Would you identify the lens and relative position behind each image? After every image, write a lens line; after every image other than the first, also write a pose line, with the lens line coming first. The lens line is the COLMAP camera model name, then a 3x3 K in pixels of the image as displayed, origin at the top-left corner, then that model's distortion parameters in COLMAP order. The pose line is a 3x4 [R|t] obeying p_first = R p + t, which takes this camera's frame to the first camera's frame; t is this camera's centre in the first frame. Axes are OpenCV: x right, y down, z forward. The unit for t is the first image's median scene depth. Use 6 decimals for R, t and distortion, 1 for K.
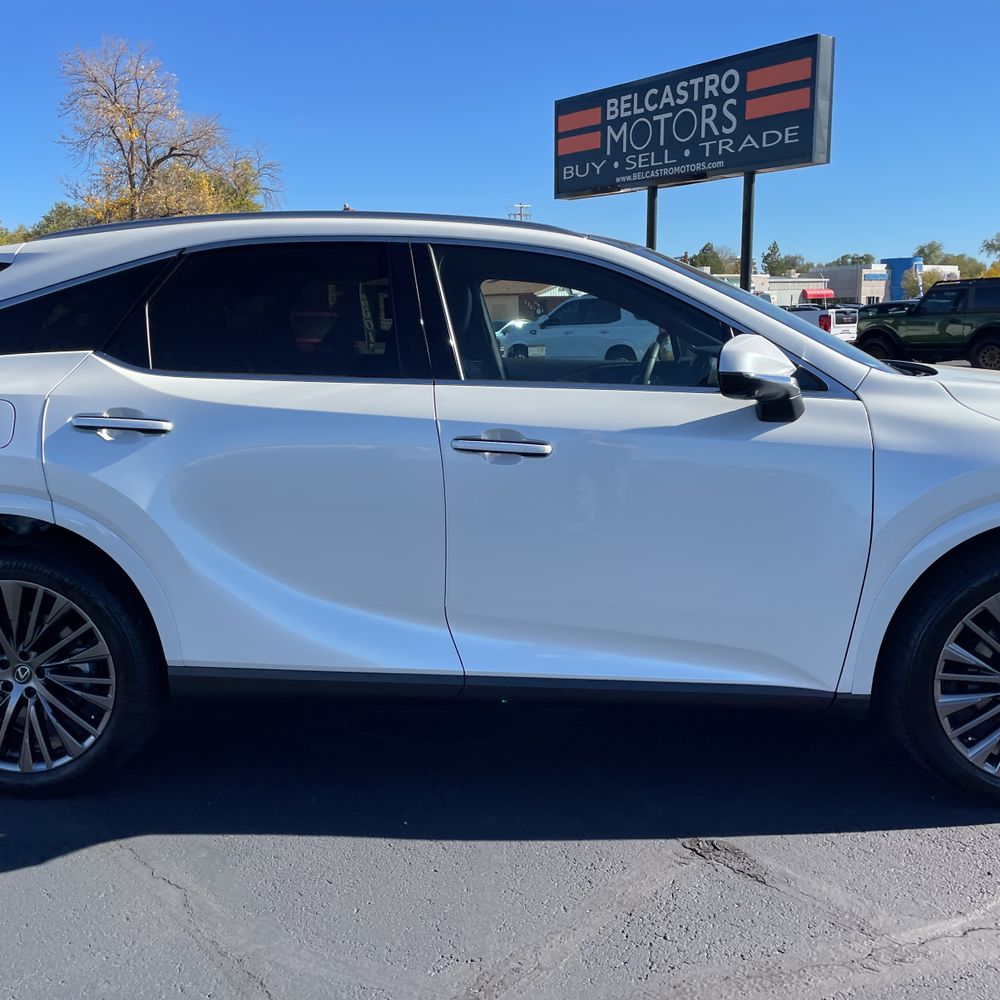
lens RADIAL K [[1016.8, 0, 515.2], [0, 1016.8, 515.3], [0, 0, 1]] dist [0.038471, 0.000000]
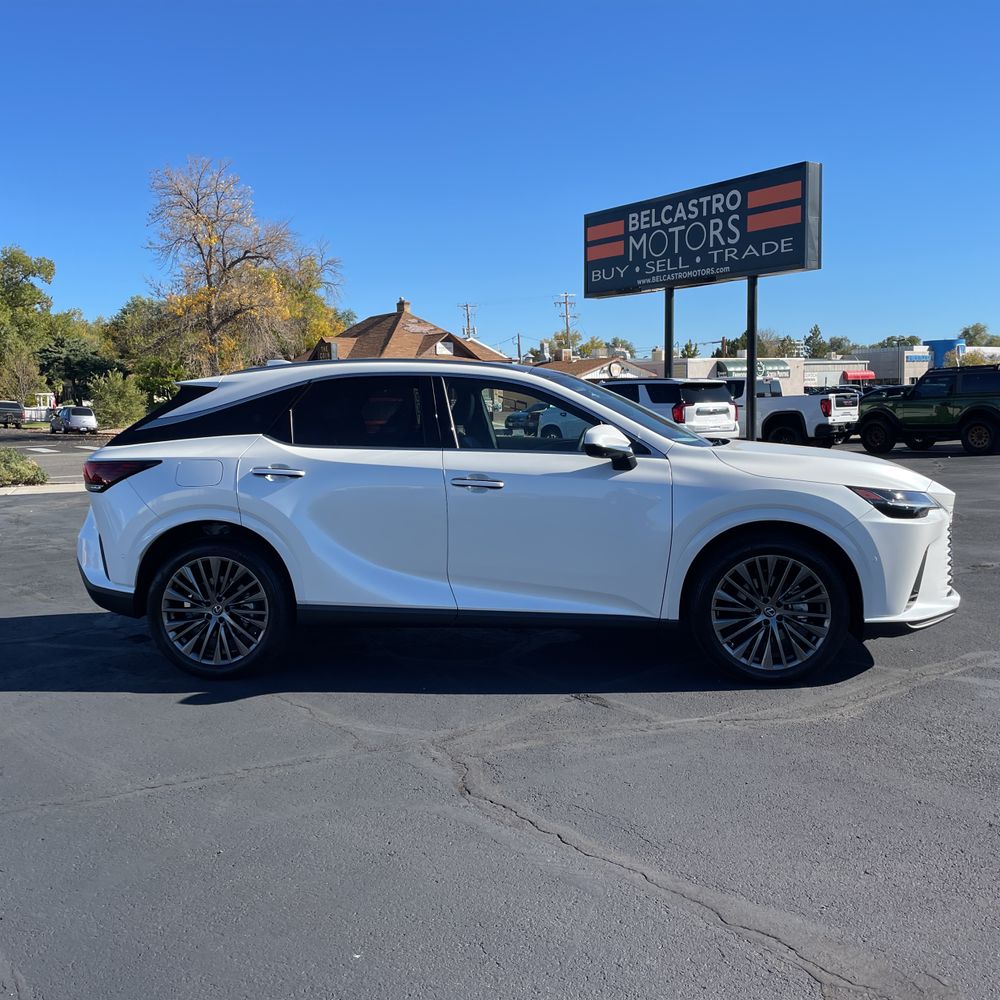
lens RADIAL K [[1016.8, 0, 504.0], [0, 1016.8, 499.2], [0, 0, 1]] dist [0.038471, 0.000000]
pose [[0.998209, 0.001210, -0.059806, 0.022988], [-0.006764, 0.995666, -0.092756, 0.020928], [0.059435, 0.092994, 0.993891, -0.133403]]
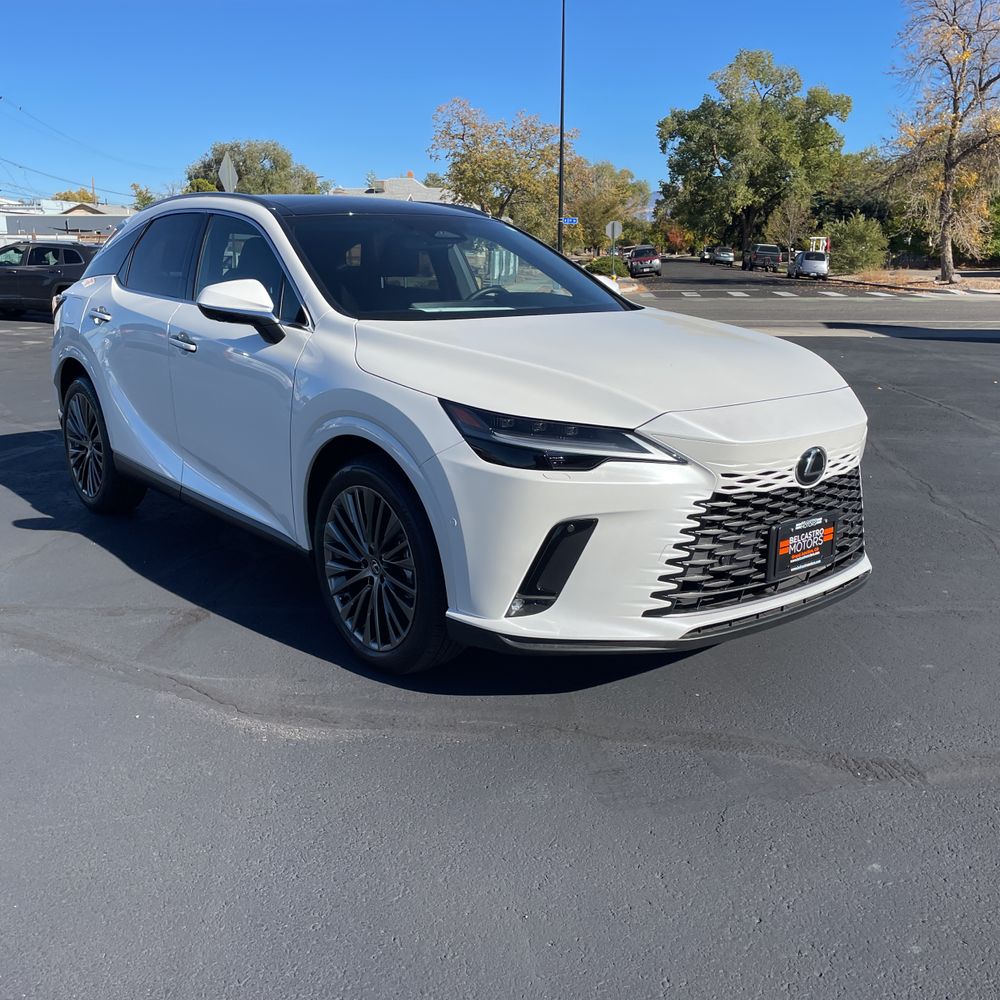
lens RADIAL K [[1016.8, 0, 478.7], [0, 1016.8, 502.2], [0, 0, 1]] dist [0.038471, 0.000000]
pose [[0.676373, 0.193871, -0.710586, 0.229952], [-0.155373, 0.980584, 0.119642, -0.013555], [0.719985, 0.029483, 0.693363, 0.035022]]
